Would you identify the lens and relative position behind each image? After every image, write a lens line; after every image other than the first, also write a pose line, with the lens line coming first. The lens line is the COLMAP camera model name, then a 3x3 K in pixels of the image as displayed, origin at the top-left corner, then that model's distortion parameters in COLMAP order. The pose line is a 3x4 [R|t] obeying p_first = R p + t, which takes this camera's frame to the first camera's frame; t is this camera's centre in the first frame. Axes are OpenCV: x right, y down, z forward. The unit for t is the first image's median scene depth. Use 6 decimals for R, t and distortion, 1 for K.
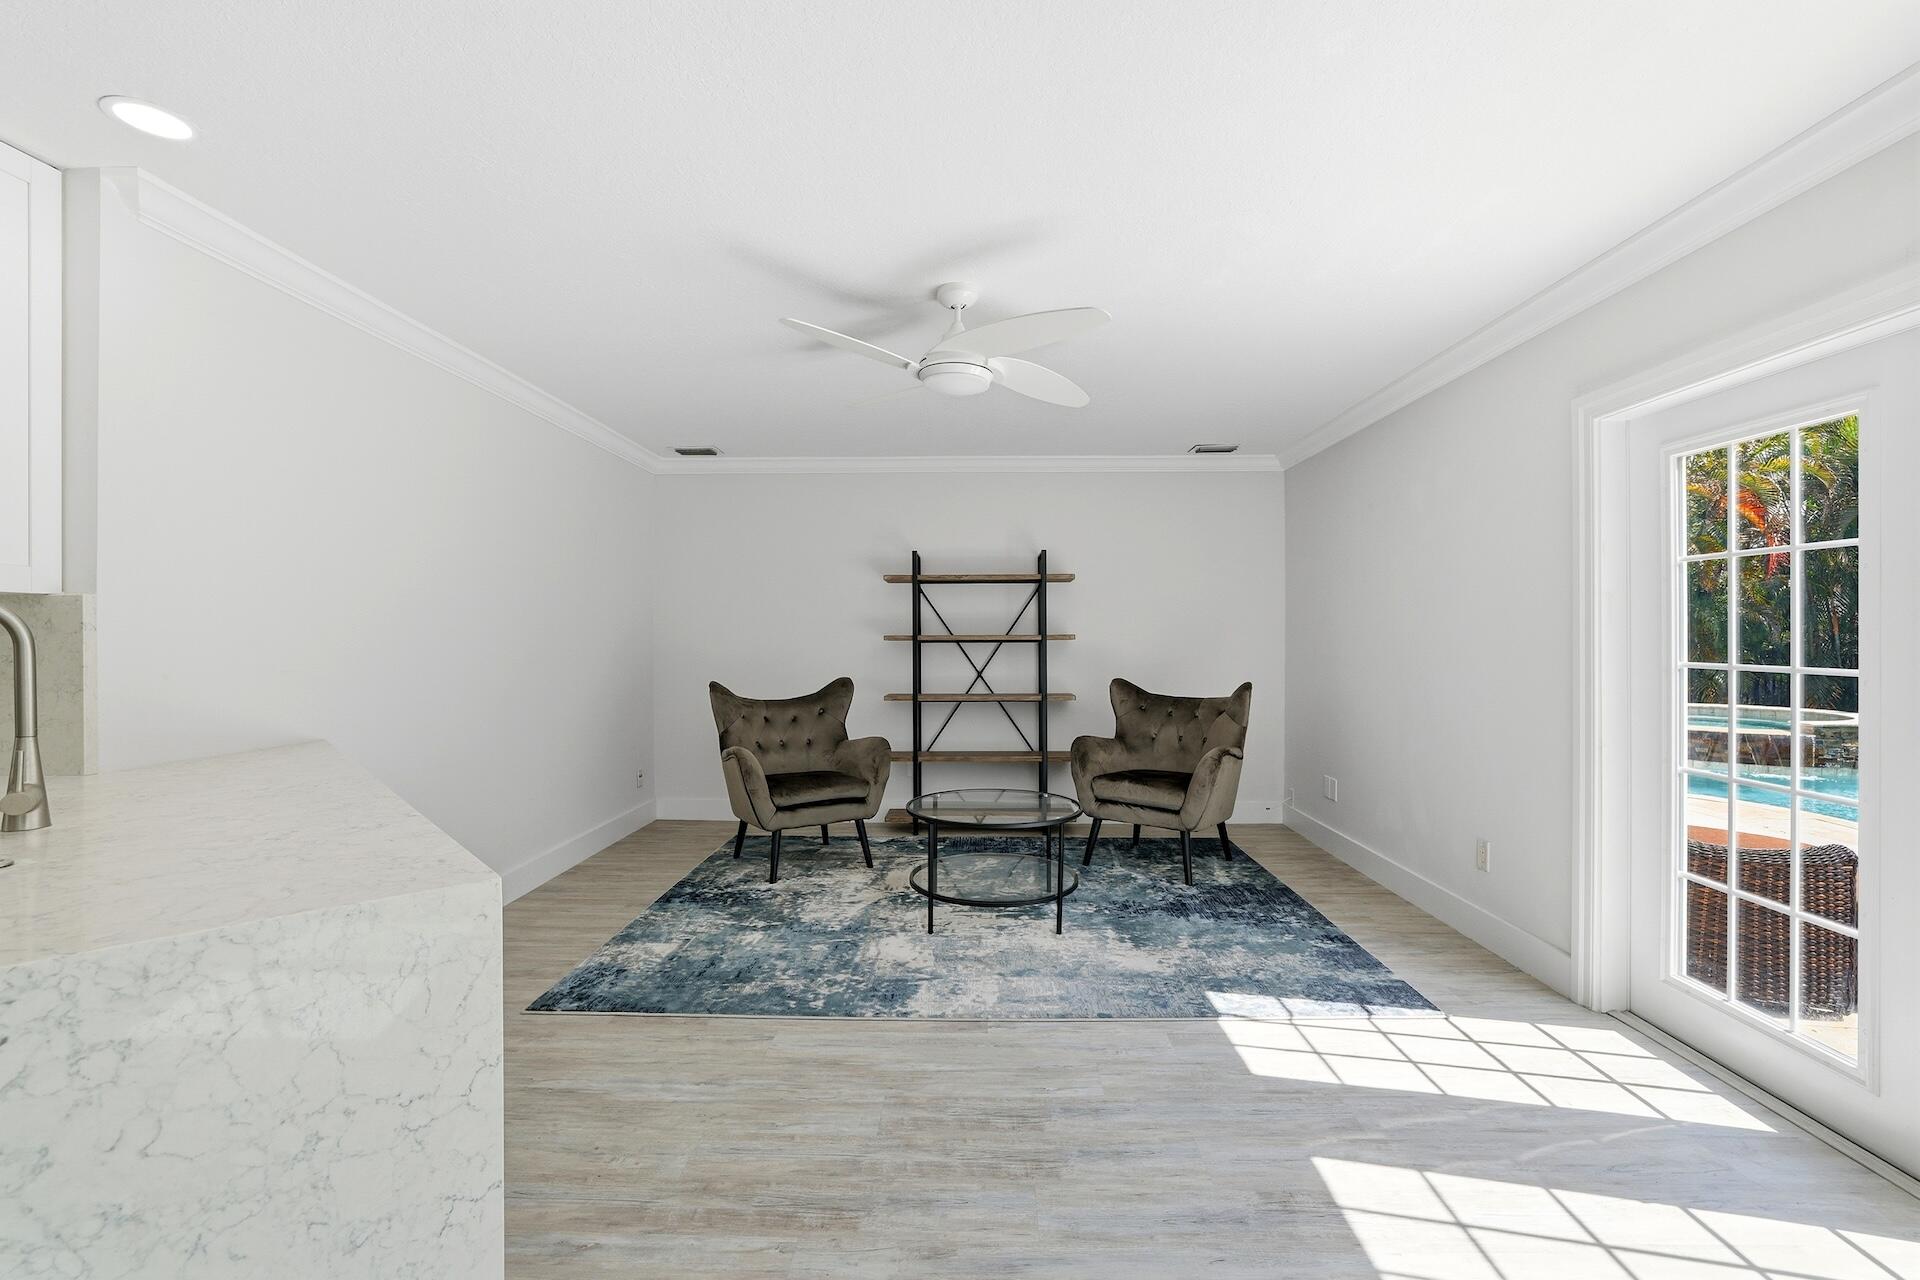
lens RADIAL K [[834.2, 0, 970.6], [0, 834.2, 636.0], [0, 0, 1]] dist [-0.037069, 0.011501]
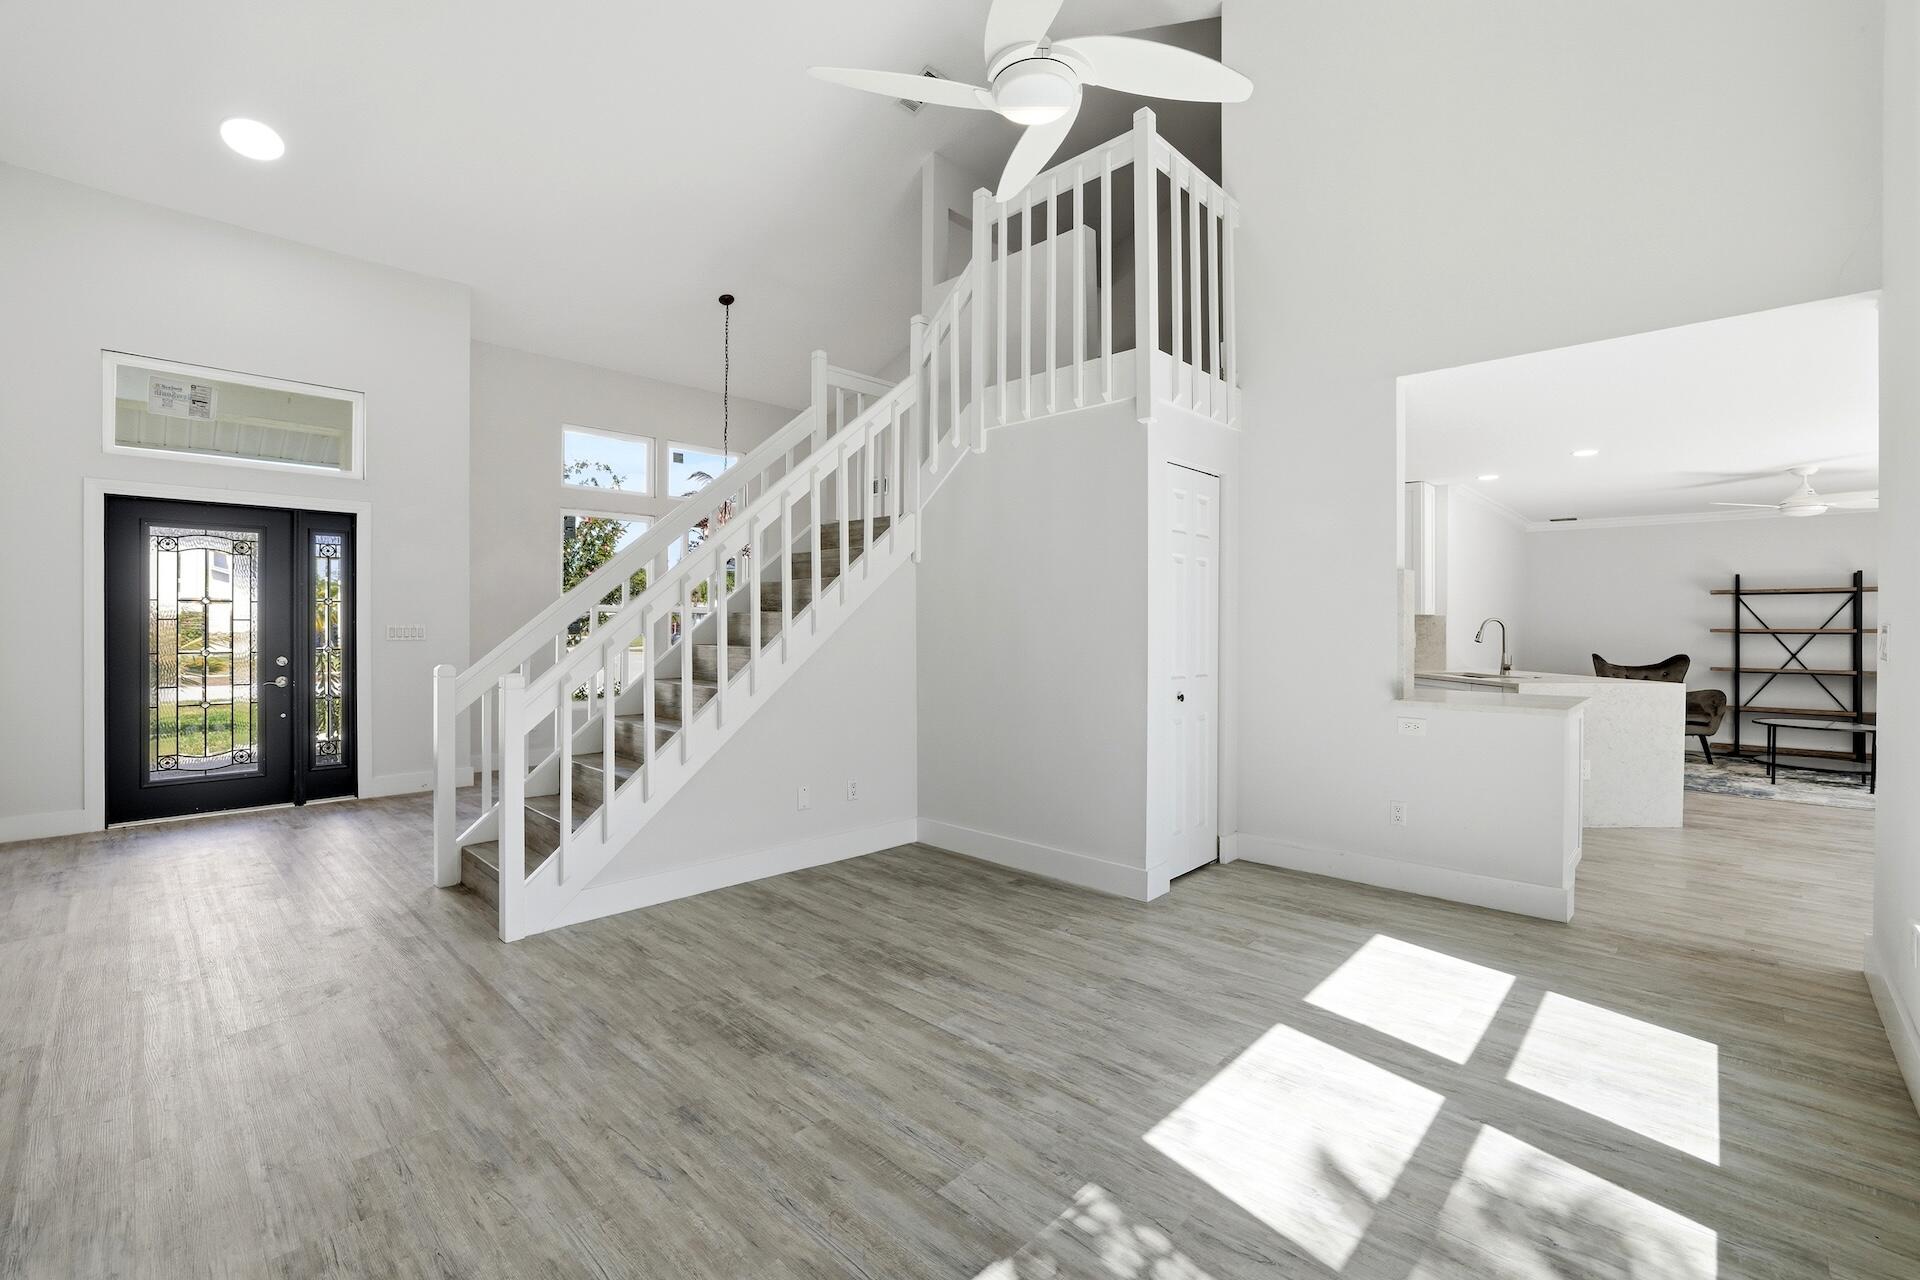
lens RADIAL K [[834.2, 0, 952.6], [0, 834.2, 626.9], [0, 0, 1]] dist [-0.037069, 0.011501]
pose [[0.733049, 0.004036, -0.680164, -0.109983], [-0.005016, 0.999987, 0.000528, 0.002062], [0.680158, 0.003024, 0.733059, -1.112408]]
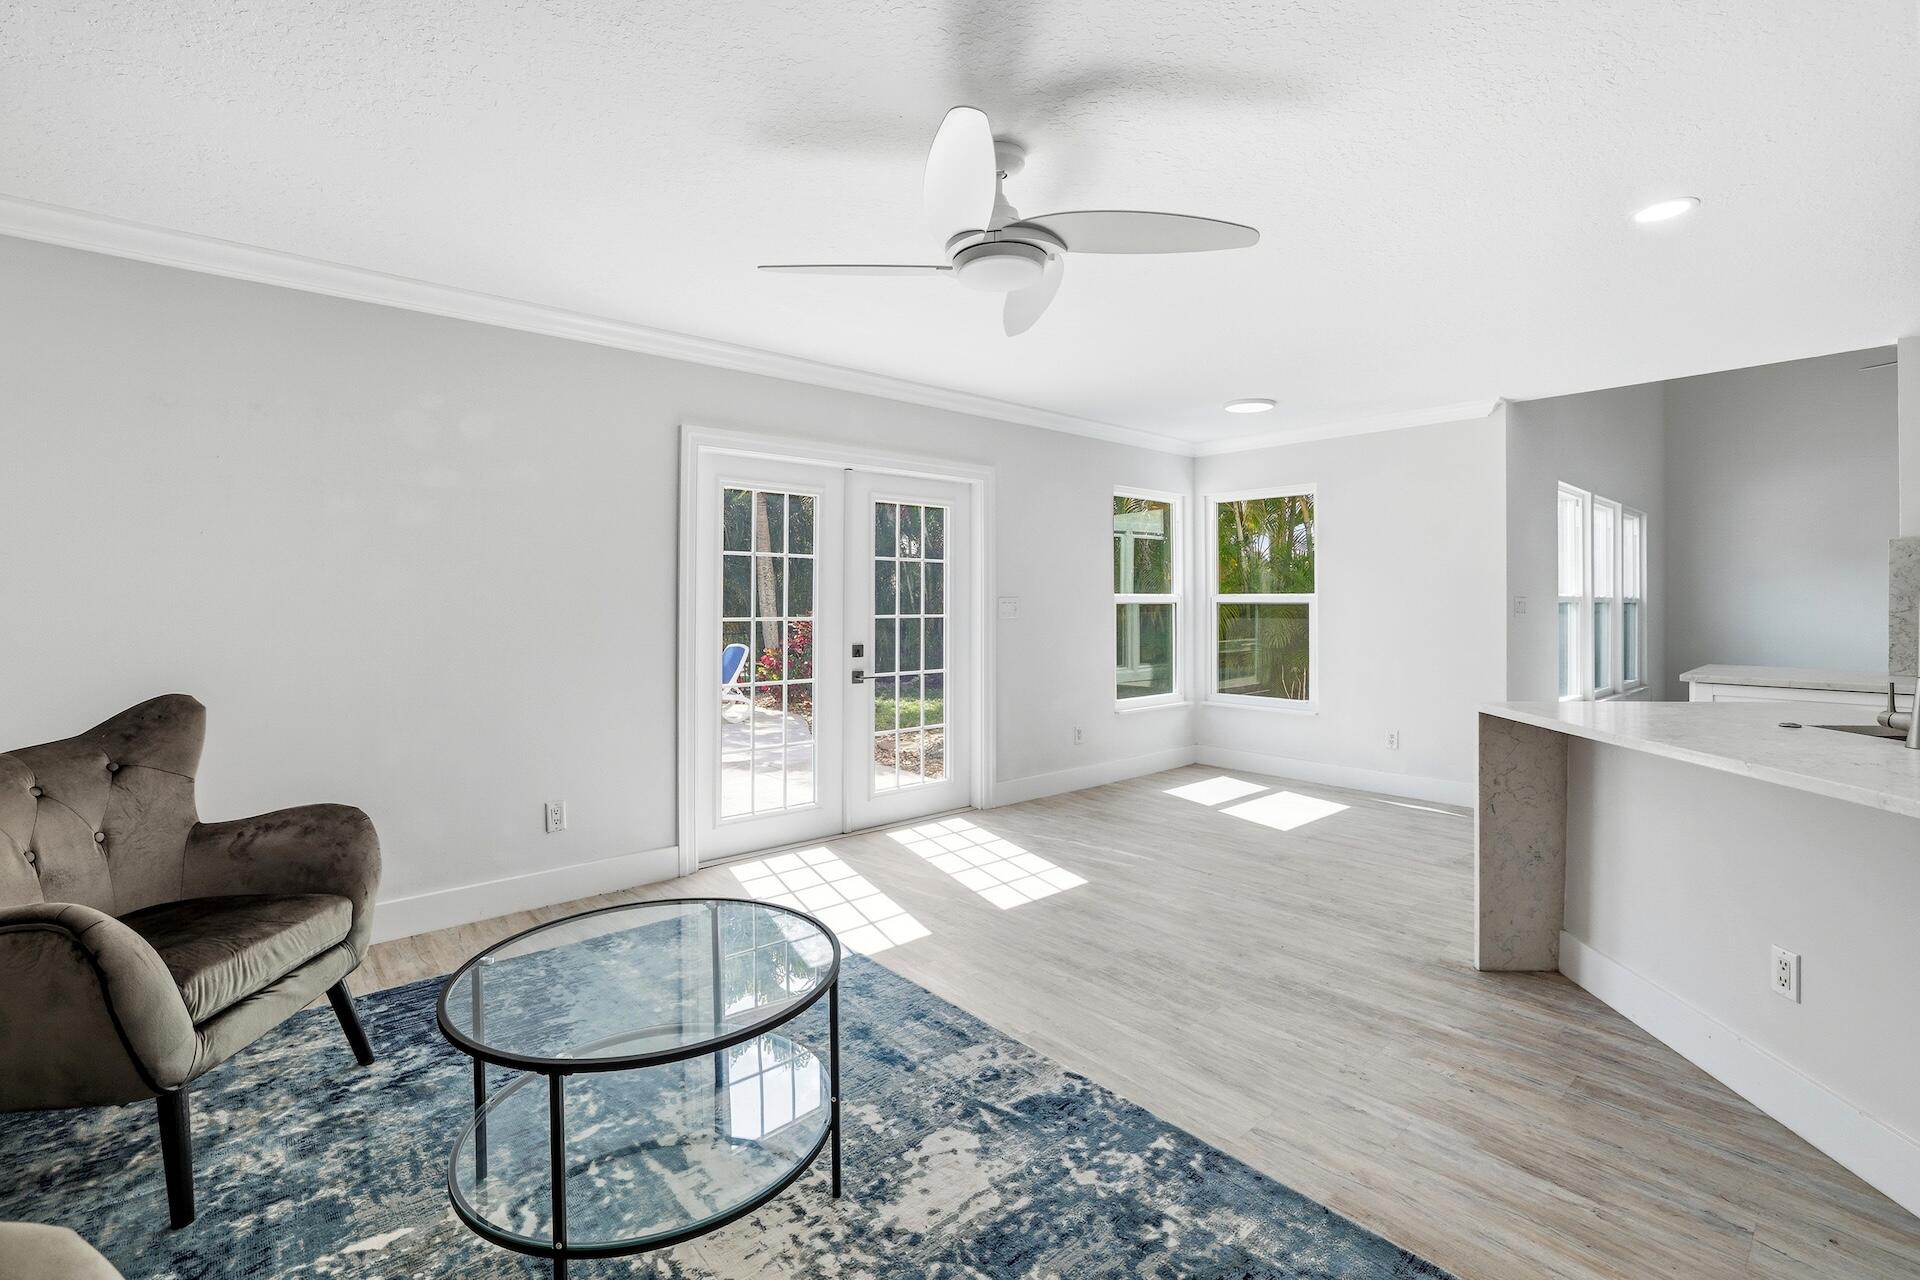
lens RADIAL K [[834.2, 0, 981.3], [0, 834.2, 597.5], [0, 0, 1]] dist [-0.037069, 0.011501]
pose [[-0.680069, 0.004317, 0.733135, -0.302482], [0.000772, 0.999986, -0.005172, 0.002026], [-0.733148, -0.002951, -0.680063, 0.822553]]
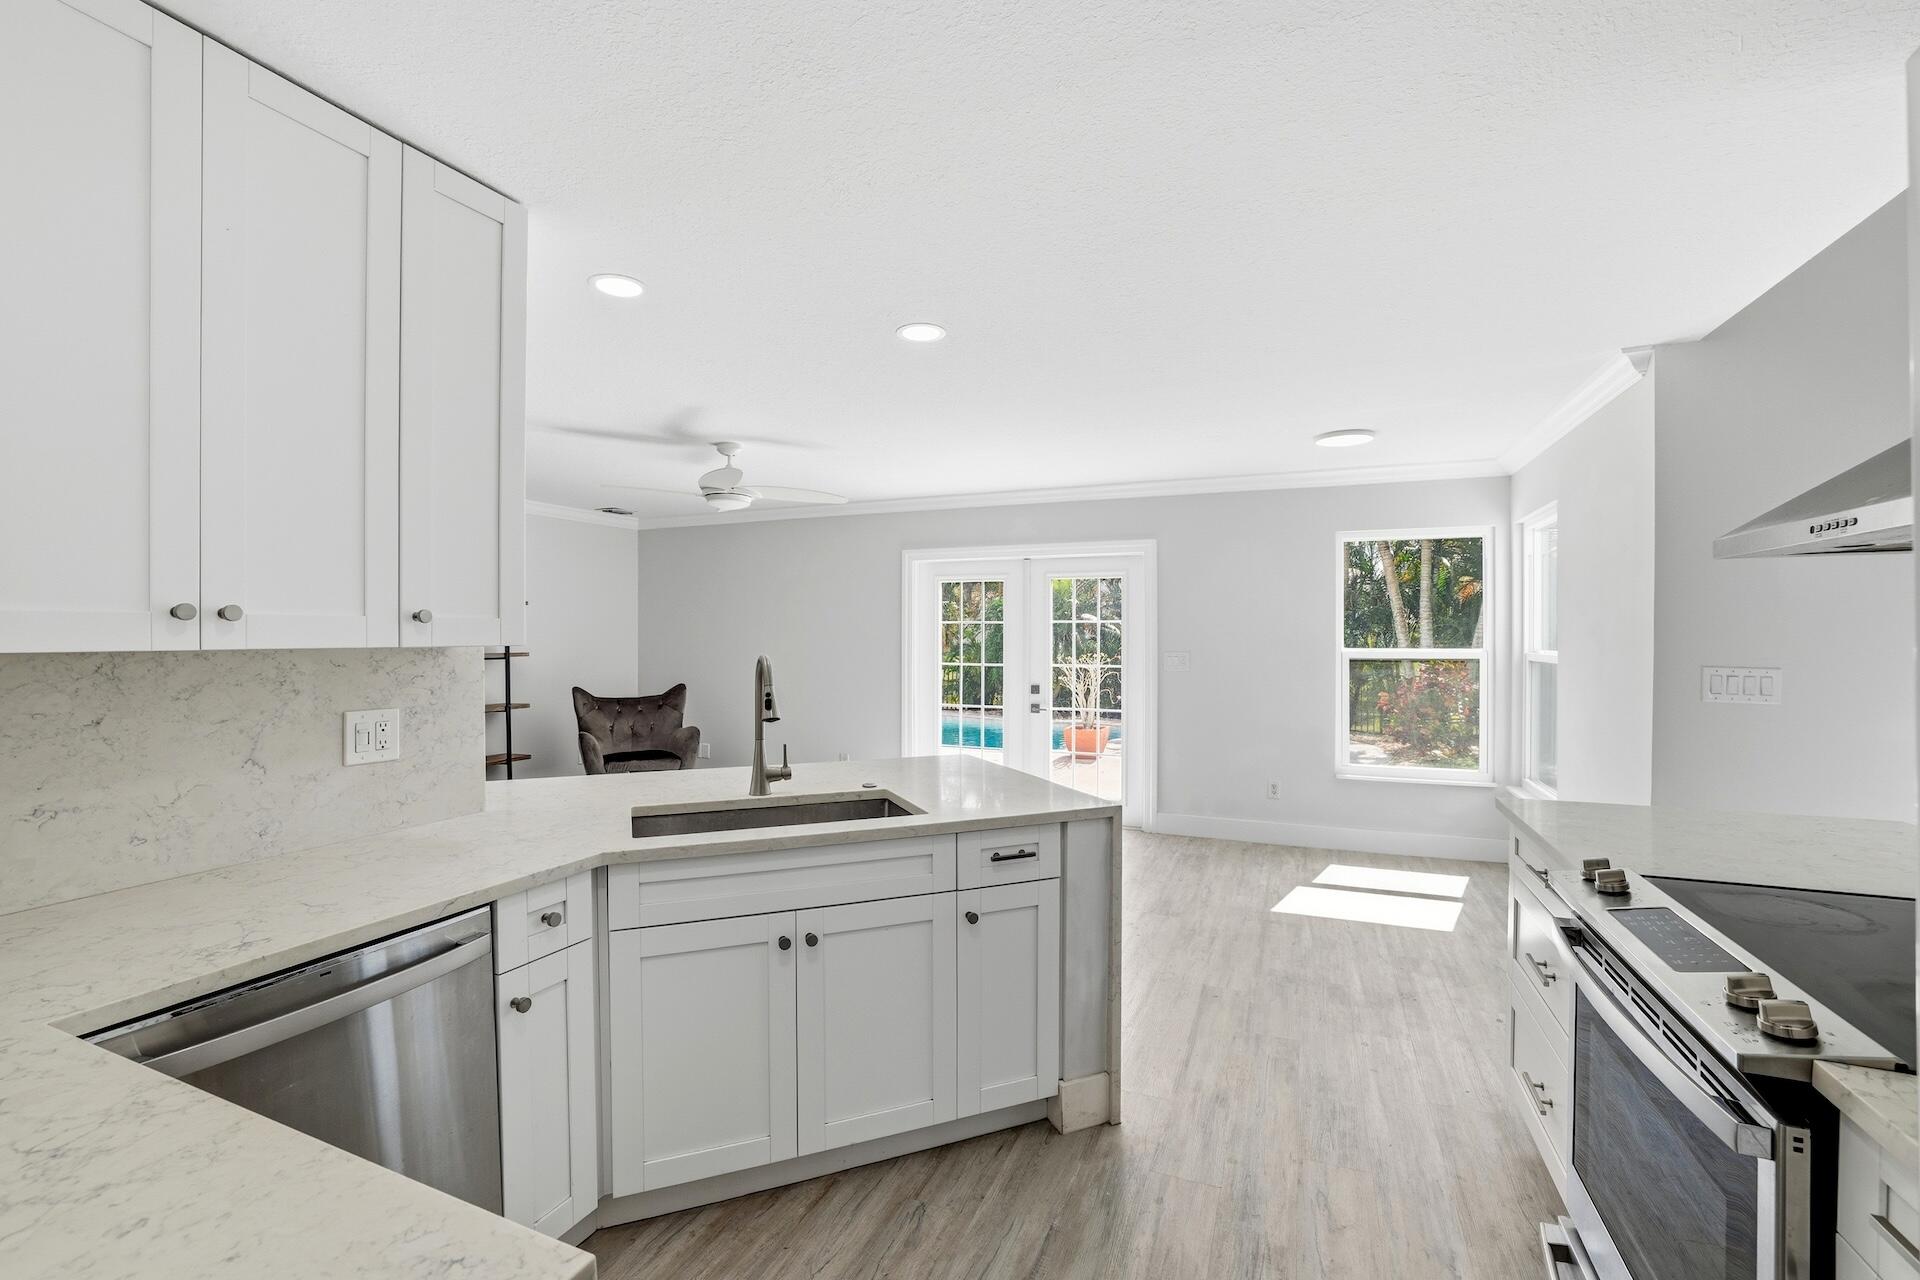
lens RADIAL K [[834.2, 0, 971.4], [0, 834.2, 632.3], [0, 0, 1]] dist [-0.037069, 0.011501]
pose [[0.347323, 0.002033, 0.937743, -0.739130], [-0.000883, 0.999998, -0.001841, -0.026454], [-0.937745, -0.000189, 0.347324, -0.004290]]
